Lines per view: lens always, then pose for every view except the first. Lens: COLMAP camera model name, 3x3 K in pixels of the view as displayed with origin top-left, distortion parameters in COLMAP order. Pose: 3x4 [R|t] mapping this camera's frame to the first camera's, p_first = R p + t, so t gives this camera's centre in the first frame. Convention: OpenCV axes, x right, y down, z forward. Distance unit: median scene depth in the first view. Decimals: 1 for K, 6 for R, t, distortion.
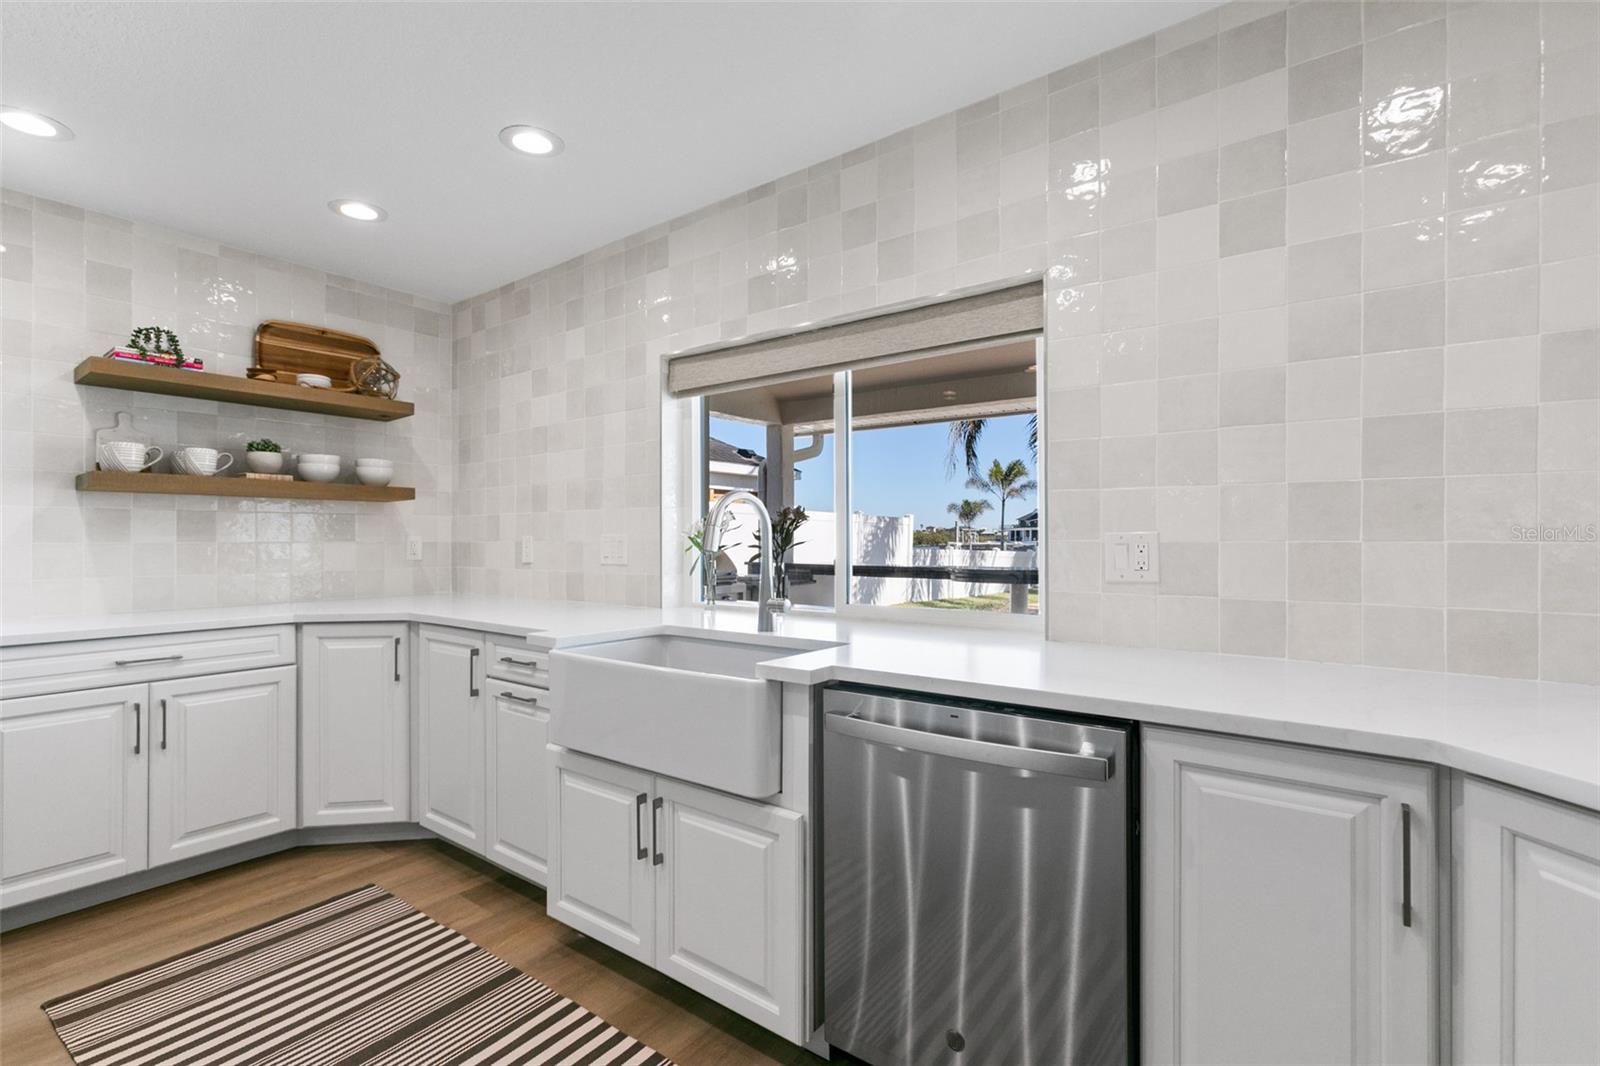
lens RADIAL K [[732.4, 0, 782.2], [0, 732.4, 536.6], [0, 0, 1]] dist [-0.001924, 0.000198]
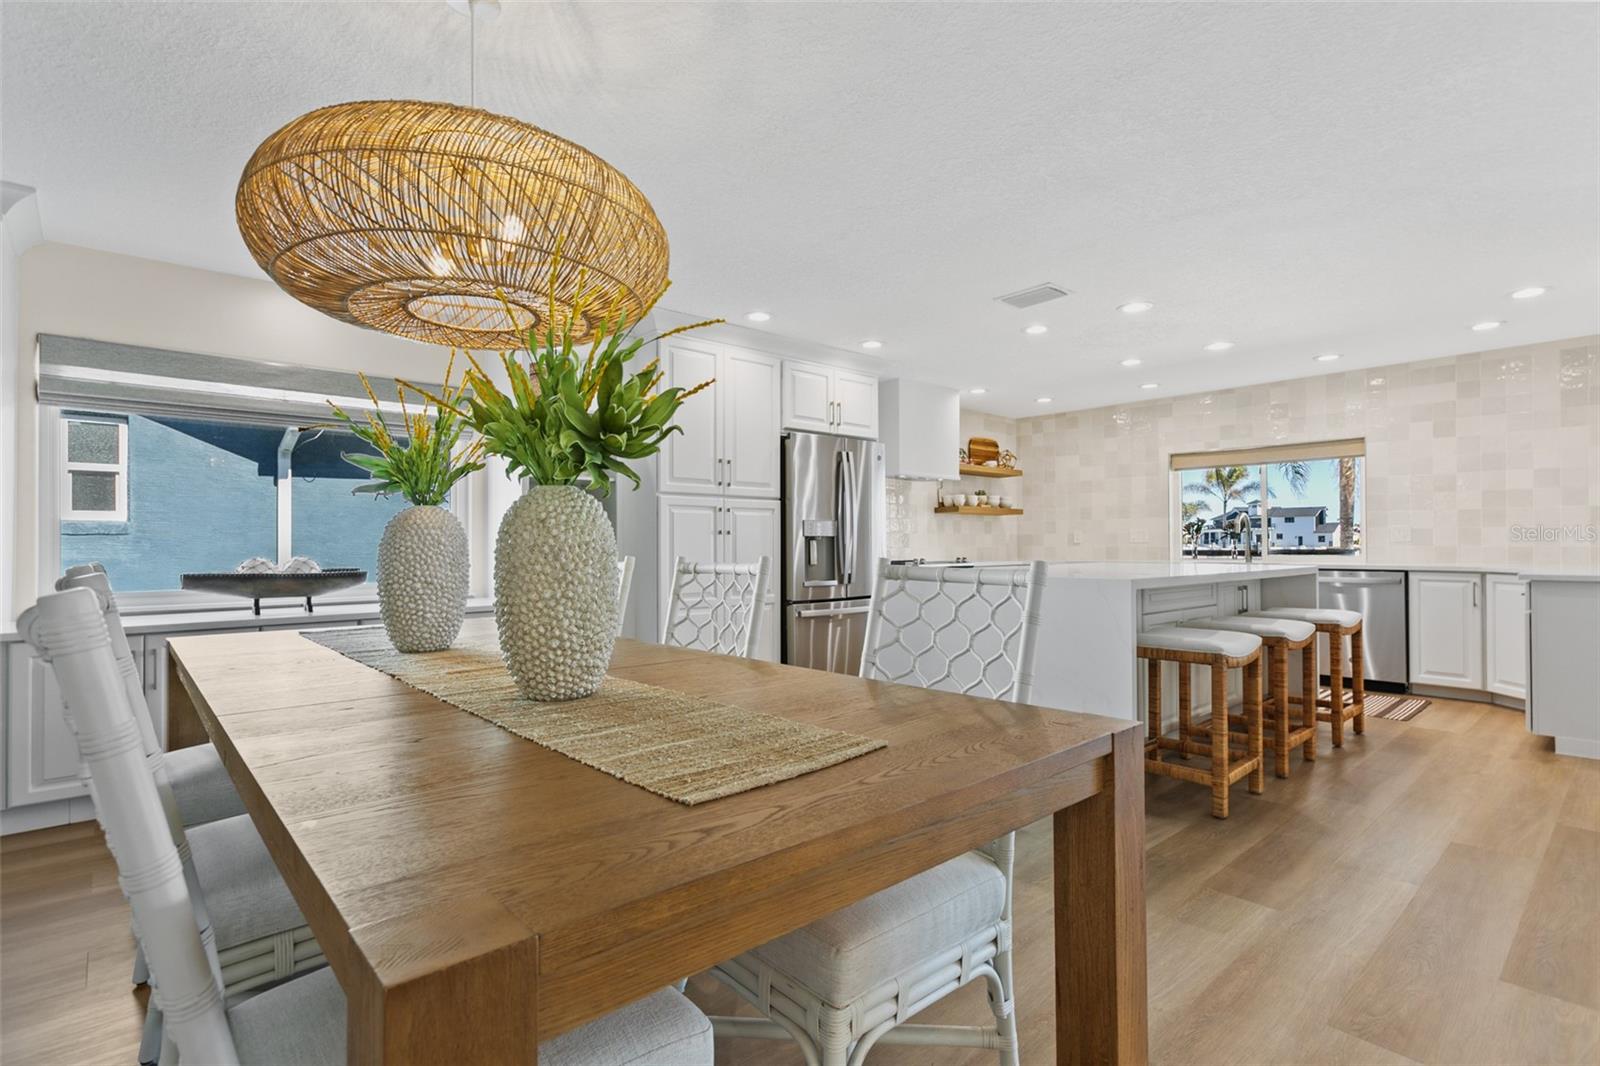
lens RADIAL K [[772.5, 0, 789.5], [0, 772.5, 539.5], [0, 0, 1]] dist [-0.015888, 0.018731]
pose [[0.982690, -0.003748, -0.185219, -0.947828], [0.003285, 0.999991, -0.002809, 0.035225], [0.185227, 0.002152, 0.982693, -1.740072]]
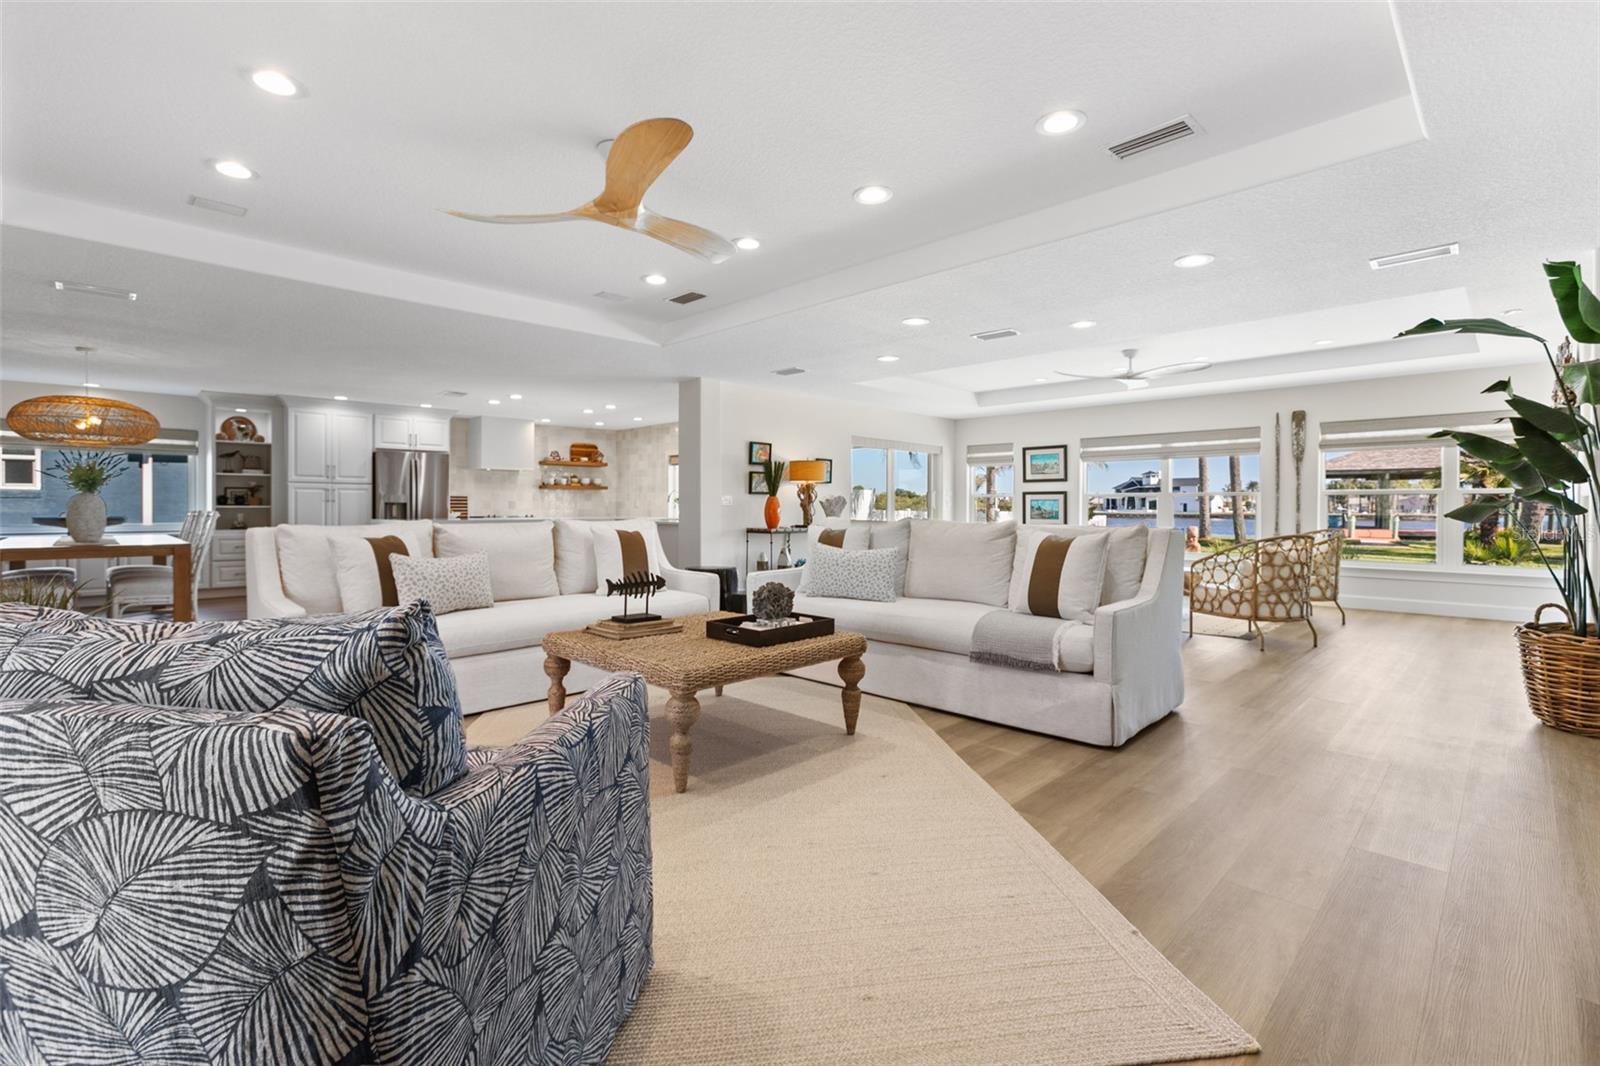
lens RADIAL K [[721.4, 0, 800.1], [0, 721.4, 515.4], [0, 0, 1]] dist [-0.003231, 0.000368]
pose [[0.991975, 0.005953, -0.126292, 1.137805], [-0.003908, 0.999857, 0.016437, 0.020544], [0.126372, -0.015812, 0.991857, -3.079830]]
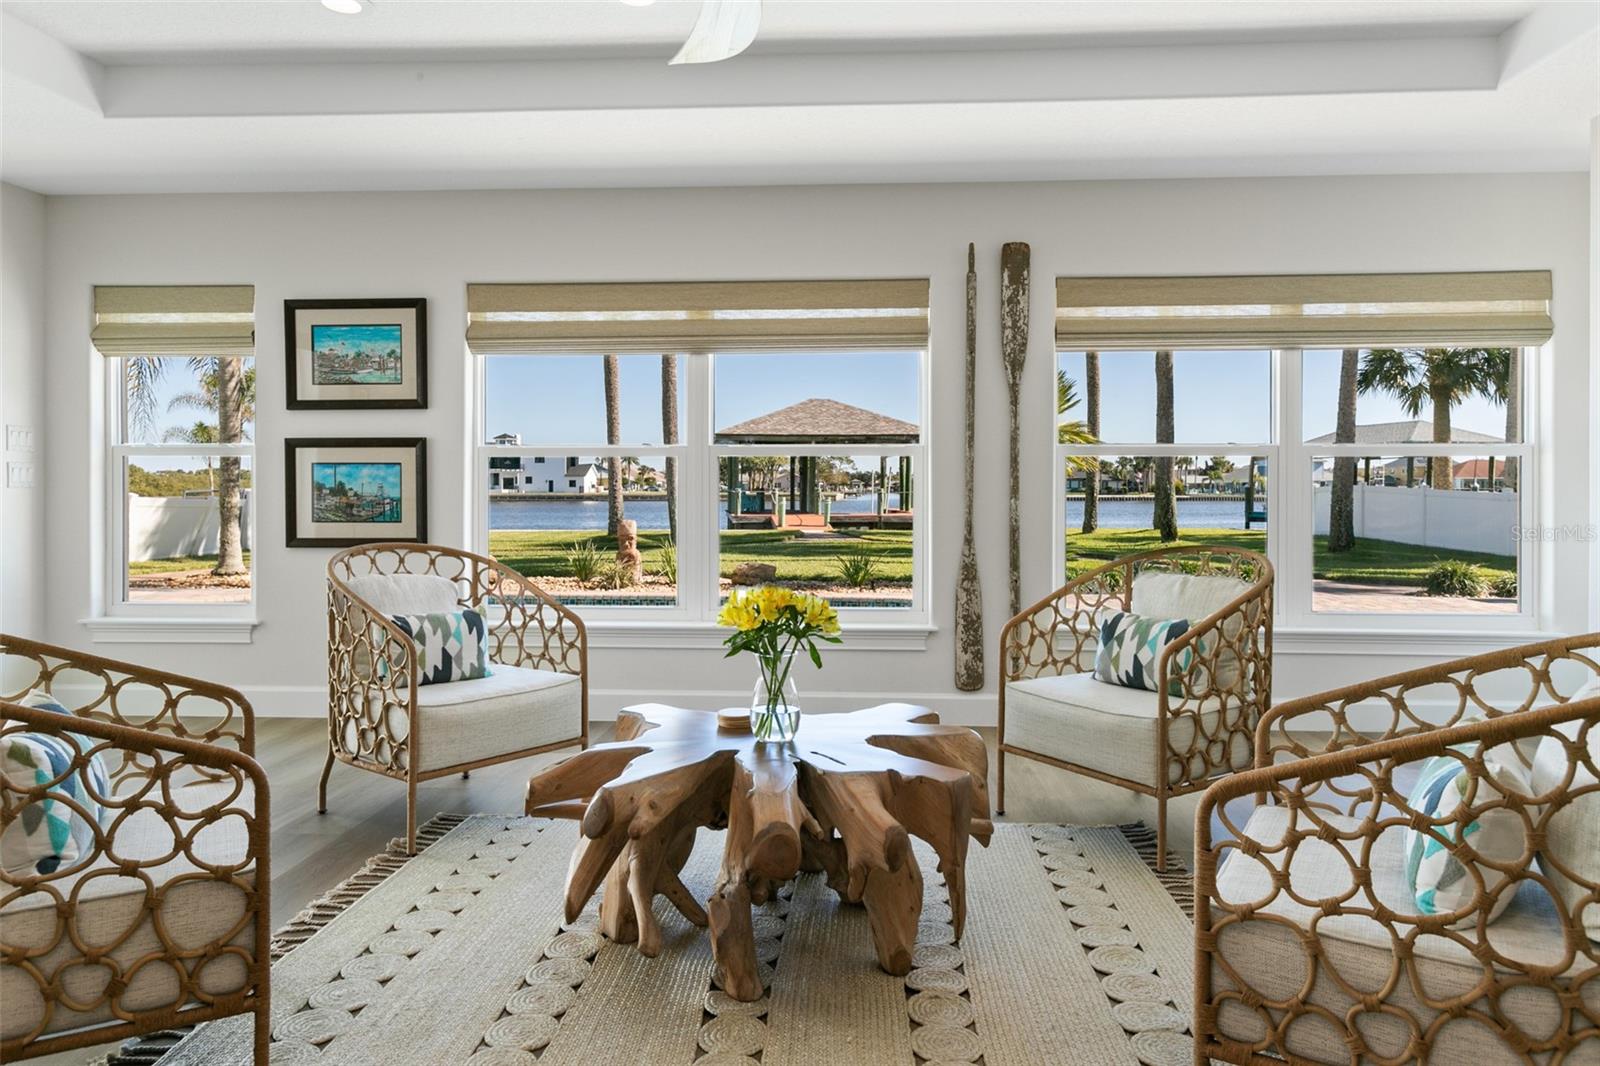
lens RADIAL K [[1071.9, 0, 804.7], [0, 1071.9, 492.2], [0, 0, 1]] dist [0.018881, 0.001257]
pose [[0.824749, -0.000863, 0.565499, 1.517625], [-0.004164, 0.999962, 0.007599, 0.027304], [-0.565484, -0.008621, 0.824714, -1.136062]]
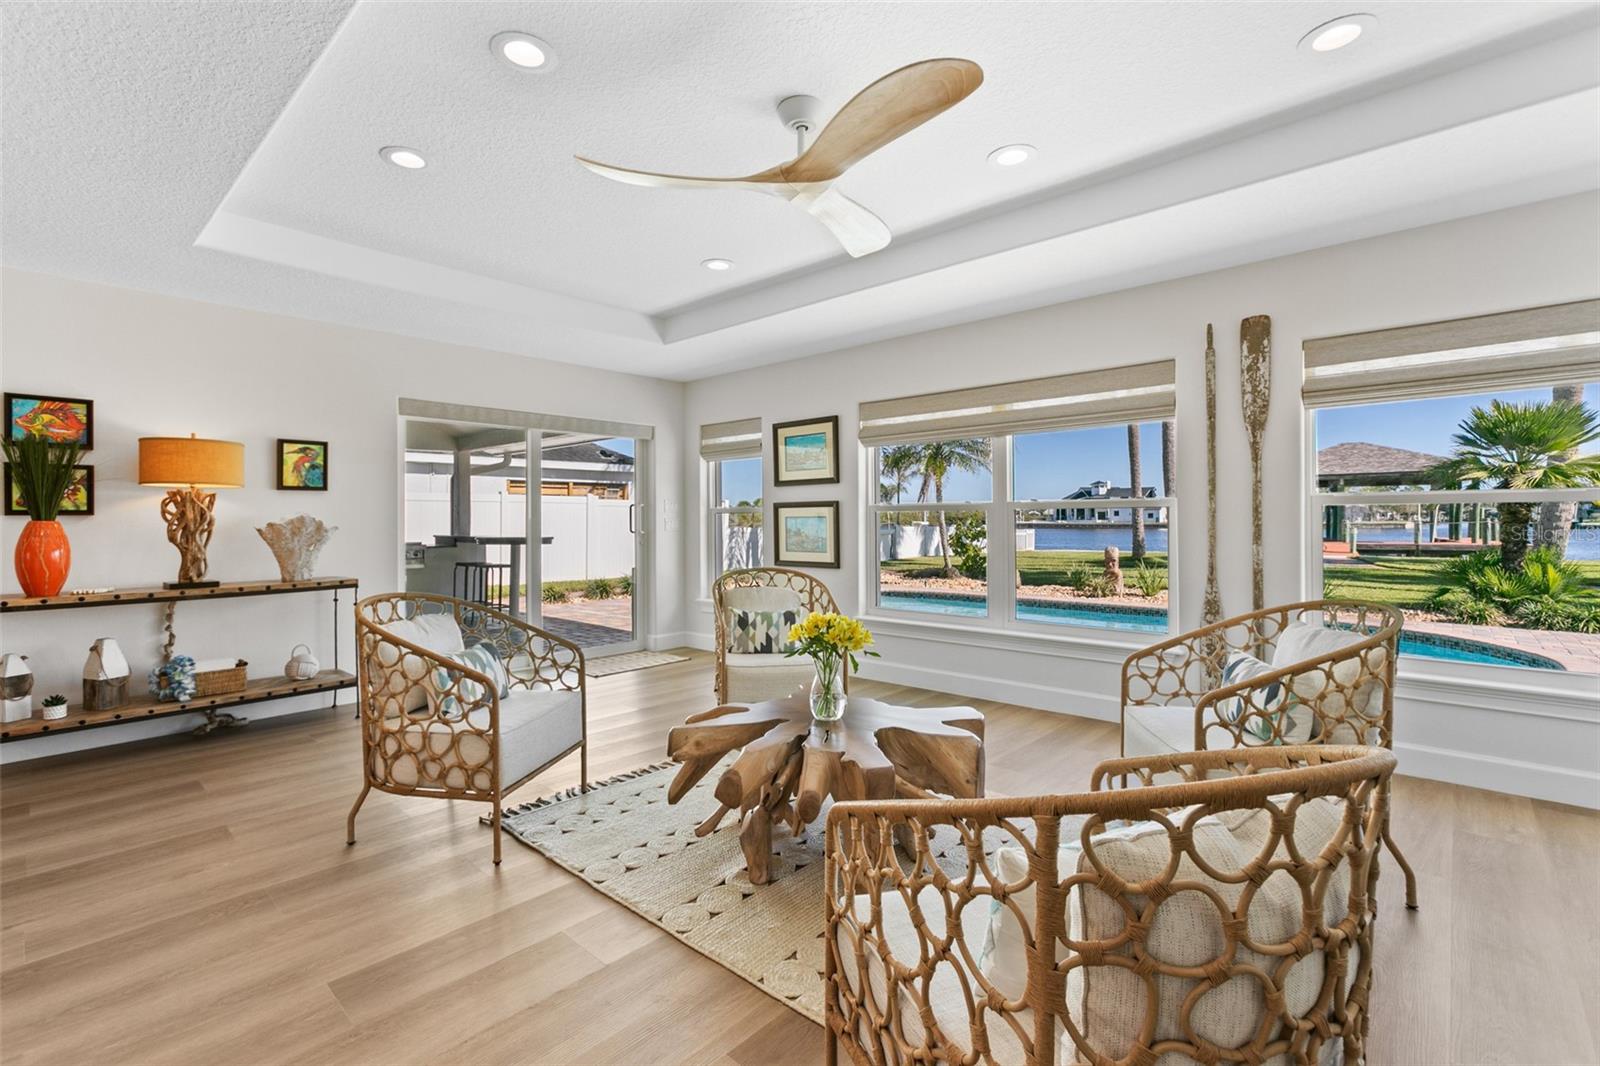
lens RADIAL K [[722.6, 0, 788.6], [0, 722.6, 524.4], [0, 0, 1]] dist [-0.027924, 0.023686]
pose [[0.996243, -0.004731, -0.086474, 2.053670], [0.005689, 0.999925, 0.010843, -0.006276], [0.086417, -0.011294, 0.996195, -1.266159]]
